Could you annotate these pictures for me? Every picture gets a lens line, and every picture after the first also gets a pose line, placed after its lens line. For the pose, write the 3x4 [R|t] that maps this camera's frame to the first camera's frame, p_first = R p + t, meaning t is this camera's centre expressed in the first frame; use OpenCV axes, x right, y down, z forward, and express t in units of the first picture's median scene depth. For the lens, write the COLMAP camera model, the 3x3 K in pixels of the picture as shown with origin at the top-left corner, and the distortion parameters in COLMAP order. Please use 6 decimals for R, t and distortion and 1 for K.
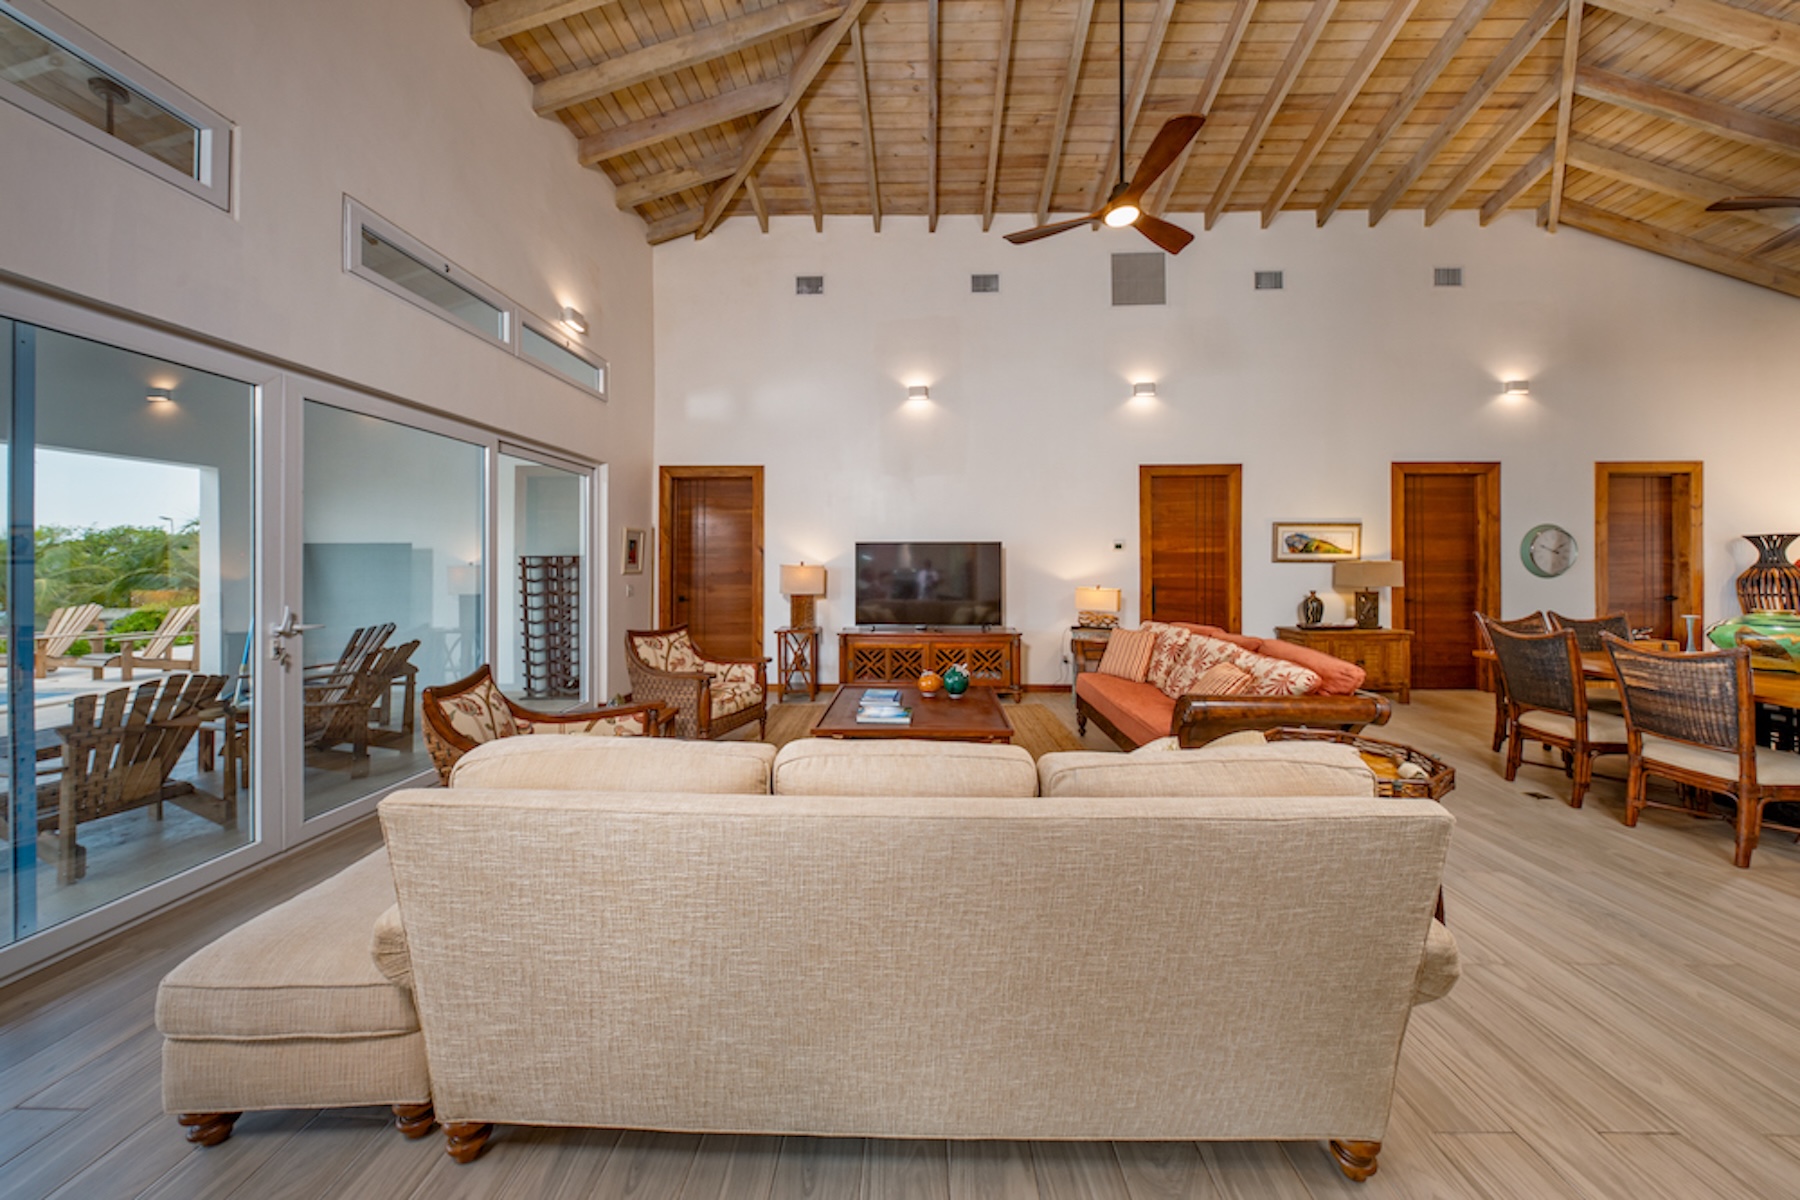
lens RADIAL K [[527.0, 0, 904.7], [0, 527.0, 563.7], [0, 0, 1]] dist [-0.001165, -0.000091]
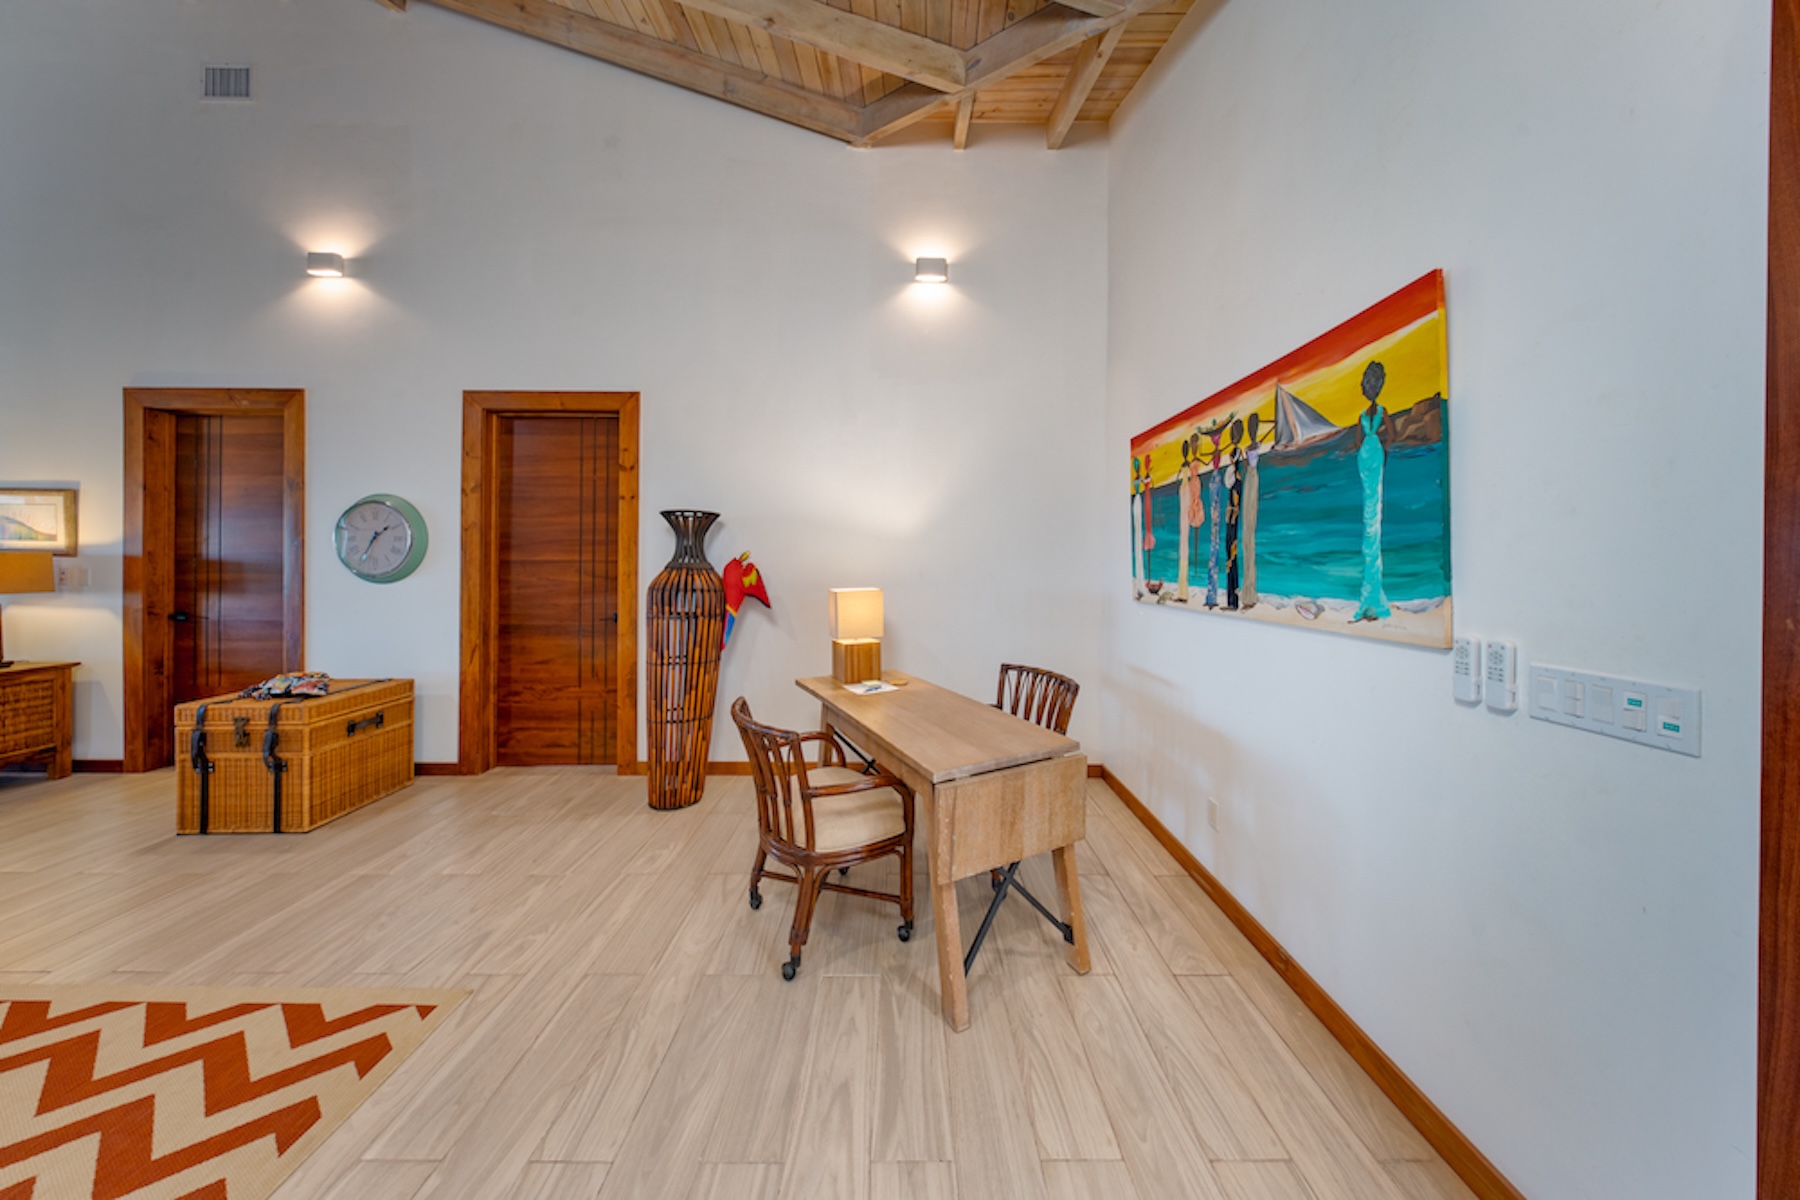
lens RADIAL K [[527.0, 0, 904.7], [0, 527.0, 563.7], [0, 0, 1]] dist [-0.001165, -0.000091]
pose [[0.999778, 0.007389, 0.019744, 1.813631], [-0.007165, 0.999910, -0.011357, 0.006715], [-0.019826, 0.011213, 0.999741, 0.393197]]
